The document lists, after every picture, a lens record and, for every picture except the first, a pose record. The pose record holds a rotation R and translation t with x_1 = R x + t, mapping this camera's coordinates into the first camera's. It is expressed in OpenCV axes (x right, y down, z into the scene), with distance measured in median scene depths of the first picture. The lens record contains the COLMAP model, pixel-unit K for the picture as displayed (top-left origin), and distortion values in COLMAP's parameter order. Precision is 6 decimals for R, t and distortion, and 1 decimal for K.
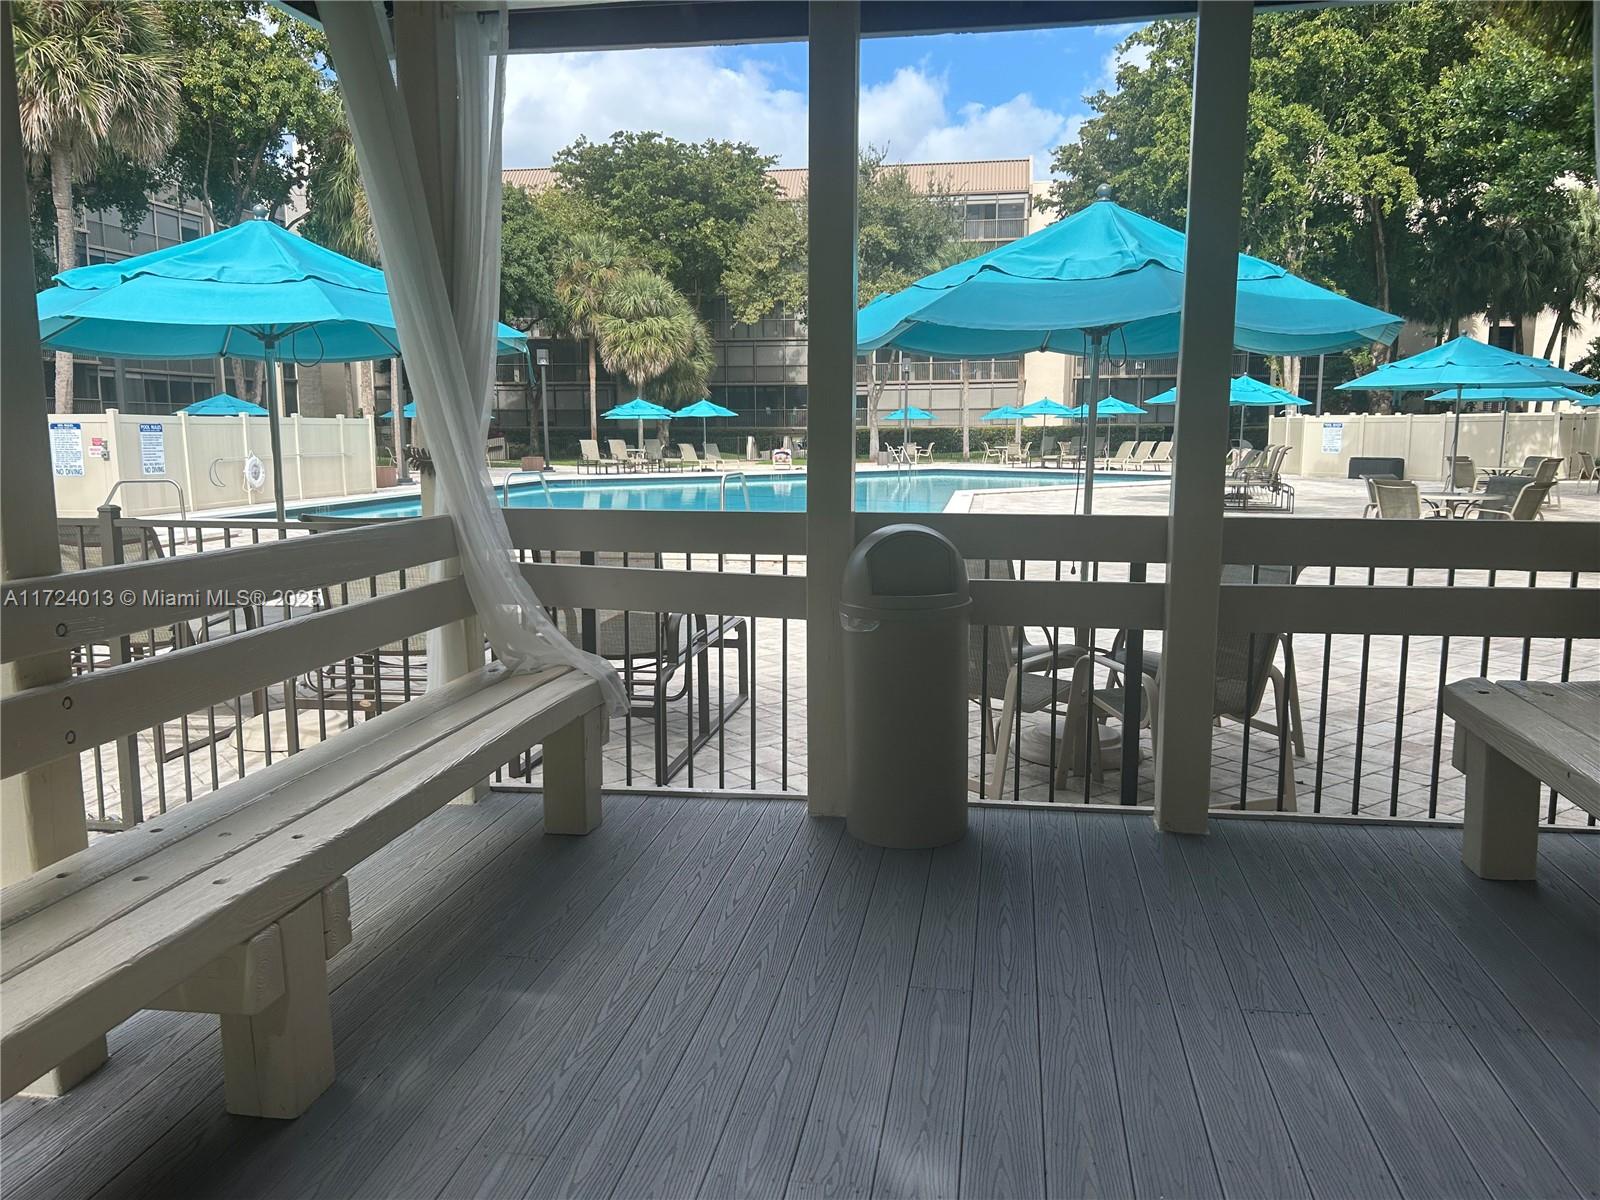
lens RADIAL K [[1206.0, 0, 804.2], [0, 1206.0, 600.1], [0, 0, 1]] dist [0.004868, -0.000033]
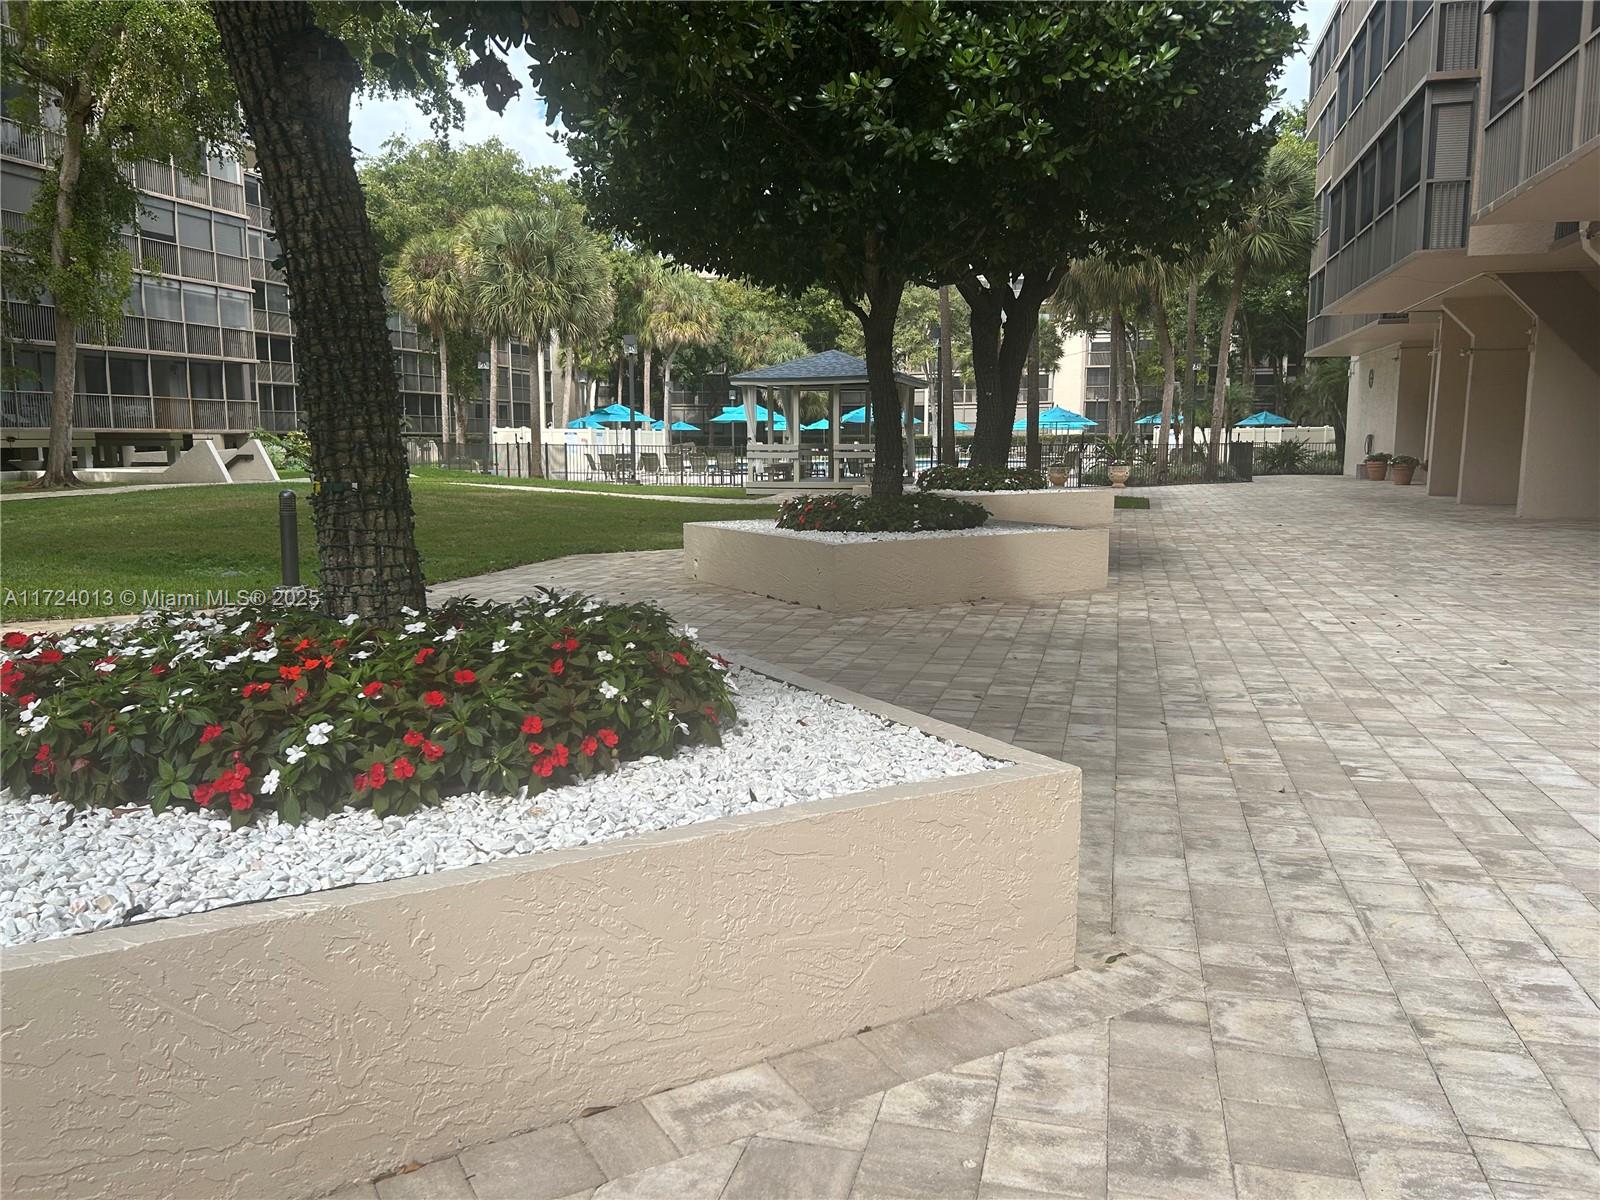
lens RADIAL K [[1206.0, 0, 798.2], [0, 1206.0, 601.2], [0, 0, 1]] dist [0.004868, -0.000033]
pose [[0.995605, 0.014124, -0.092576, 0.027855], [-0.014253, 0.999898, -0.000734, 0.069997], [0.092556, 0.002051, 0.995705, -0.543166]]
